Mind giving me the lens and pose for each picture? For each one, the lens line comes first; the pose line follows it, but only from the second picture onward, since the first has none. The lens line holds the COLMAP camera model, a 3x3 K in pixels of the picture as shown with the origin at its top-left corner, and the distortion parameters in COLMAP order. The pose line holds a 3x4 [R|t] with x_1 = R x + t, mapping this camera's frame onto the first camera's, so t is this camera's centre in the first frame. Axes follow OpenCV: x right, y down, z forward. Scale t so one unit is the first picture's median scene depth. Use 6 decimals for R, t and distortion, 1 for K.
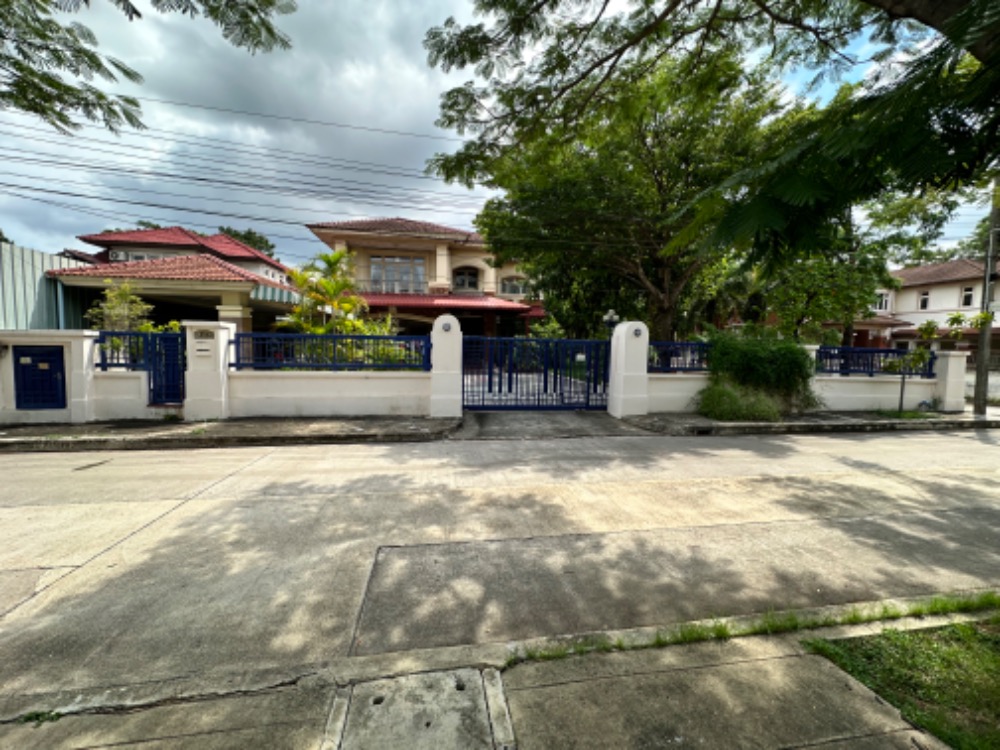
lens RADIAL K [[402.3, 0, 492.8], [0, 402.3, 379.9], [0, 0, 1]] dist [0.003111, 0.000379]
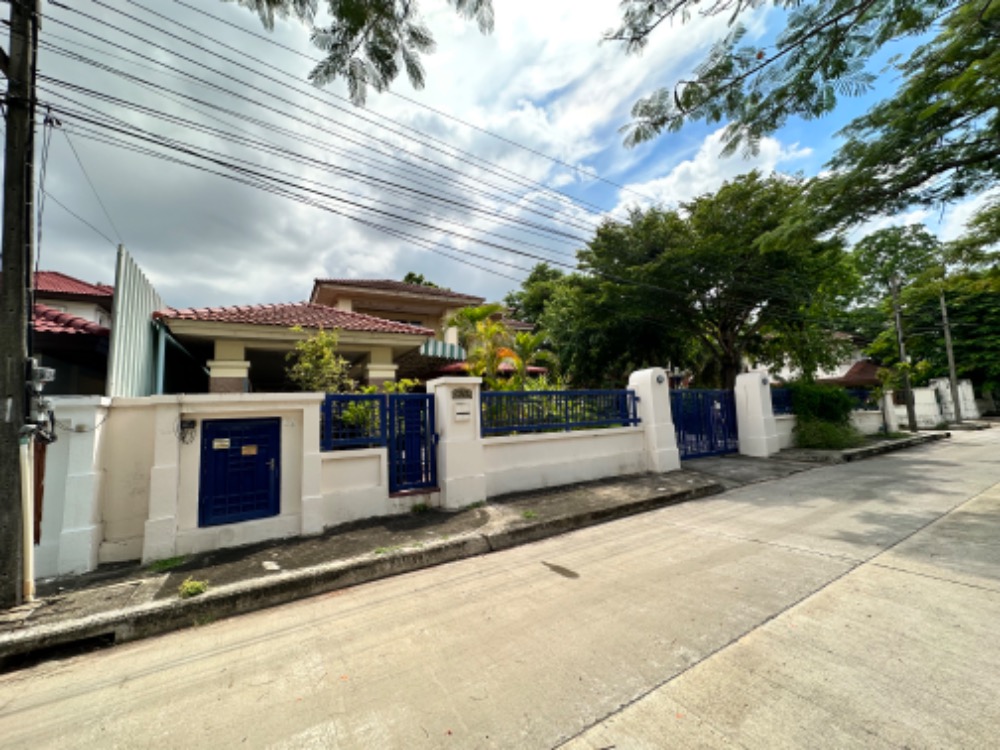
lens RADIAL K [[402.3, 0, 493.5], [0, 402.3, 372.7], [0, 0, 1]] dist [0.003111, 0.000379]
pose [[0.919321, -0.012728, 0.393302, -0.984948], [0.085945, 0.981842, -0.169117, -0.013086], [-0.384008, 0.189275, 0.903722, 0.244461]]
